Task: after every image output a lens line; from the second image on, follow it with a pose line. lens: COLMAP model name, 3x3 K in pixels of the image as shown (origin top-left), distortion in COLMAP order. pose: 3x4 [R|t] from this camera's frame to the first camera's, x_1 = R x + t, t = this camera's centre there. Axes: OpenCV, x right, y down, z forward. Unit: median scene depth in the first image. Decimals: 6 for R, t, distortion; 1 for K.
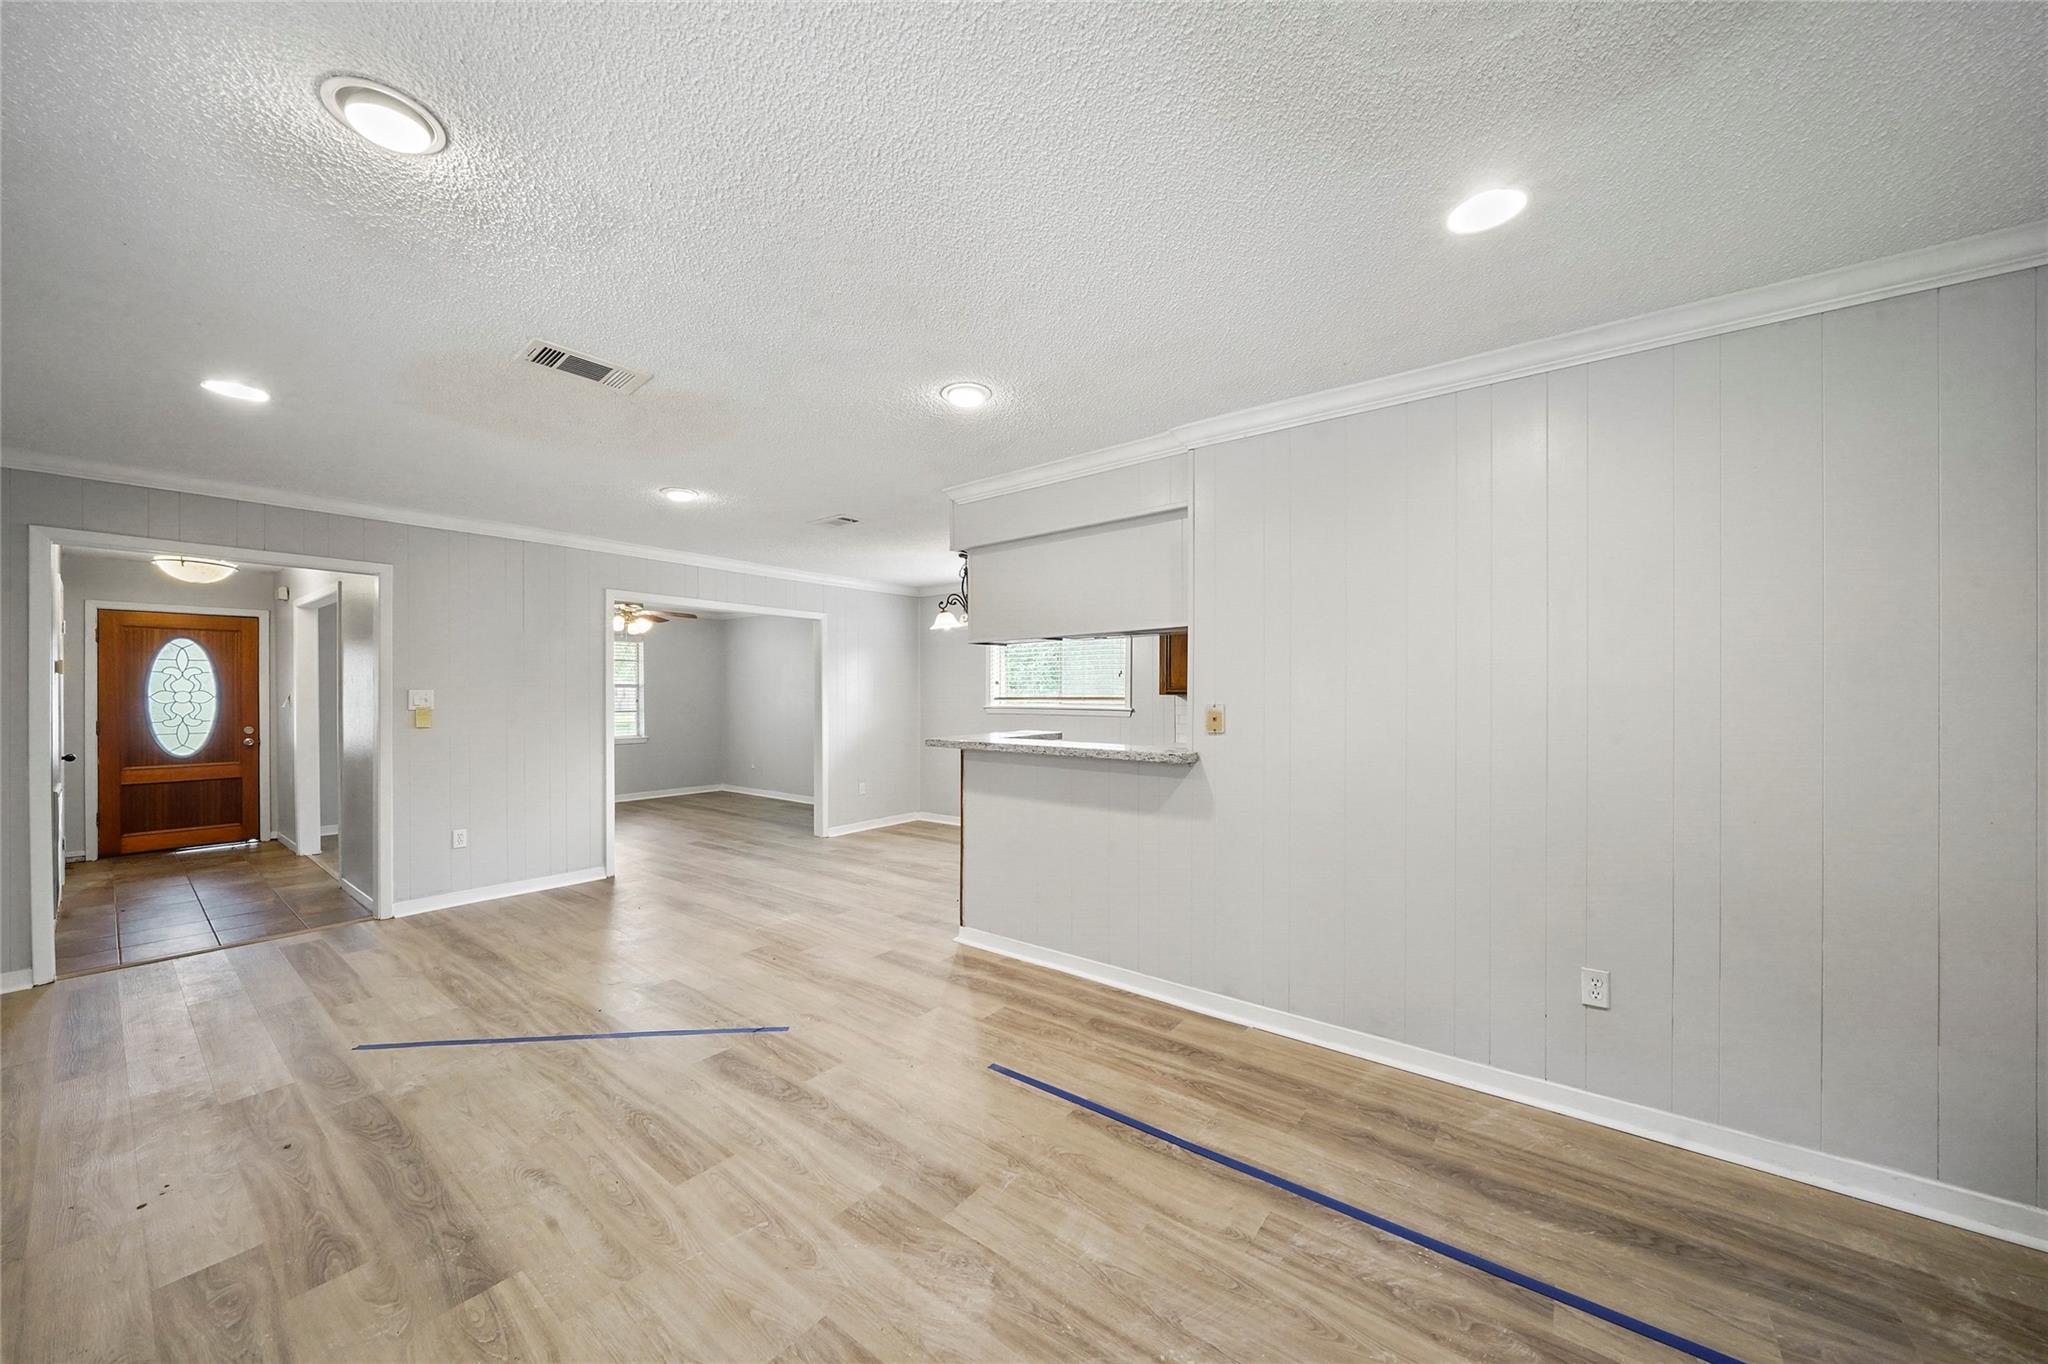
lens RADIAL K [[711.9, 0, 1029.5], [0, 711.9, 682.2], [0, 0, 1]] dist [-0.002612, 0.000225]
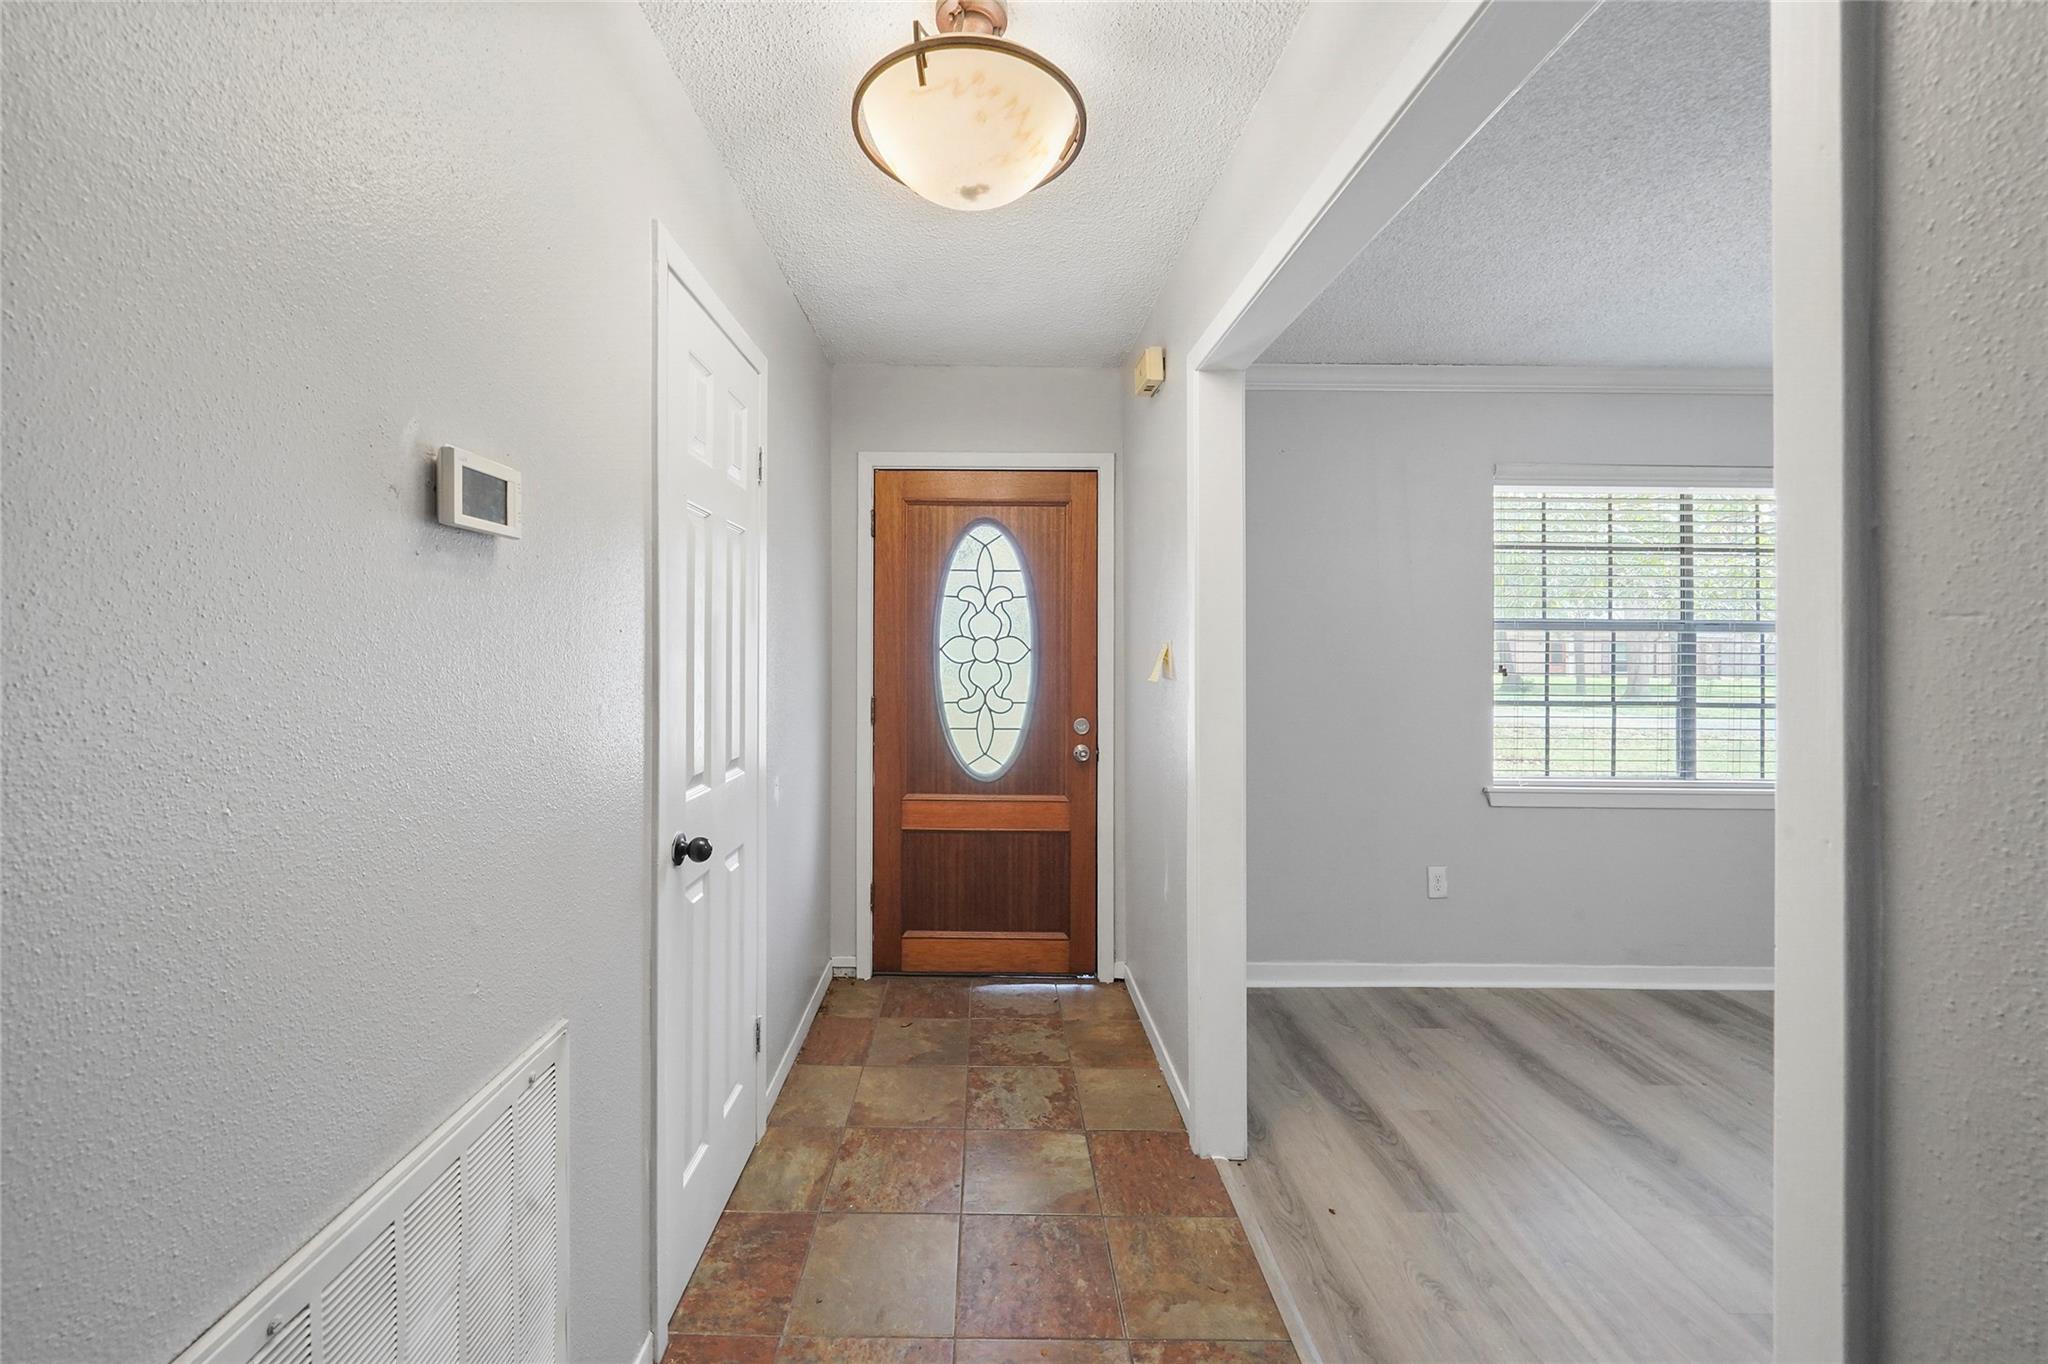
lens RADIAL K [[800.8, 0, 1031.4], [0, 800.8, 647.5], [0, 0, 1]] dist [0.000897, 0.000084]
pose [[0.638440, 0.002775, -0.769667, -0.767578], [-0.004346, 0.999991, 0.000000, 0.019092], [0.769659, 0.003345, 0.638446, 0.685727]]
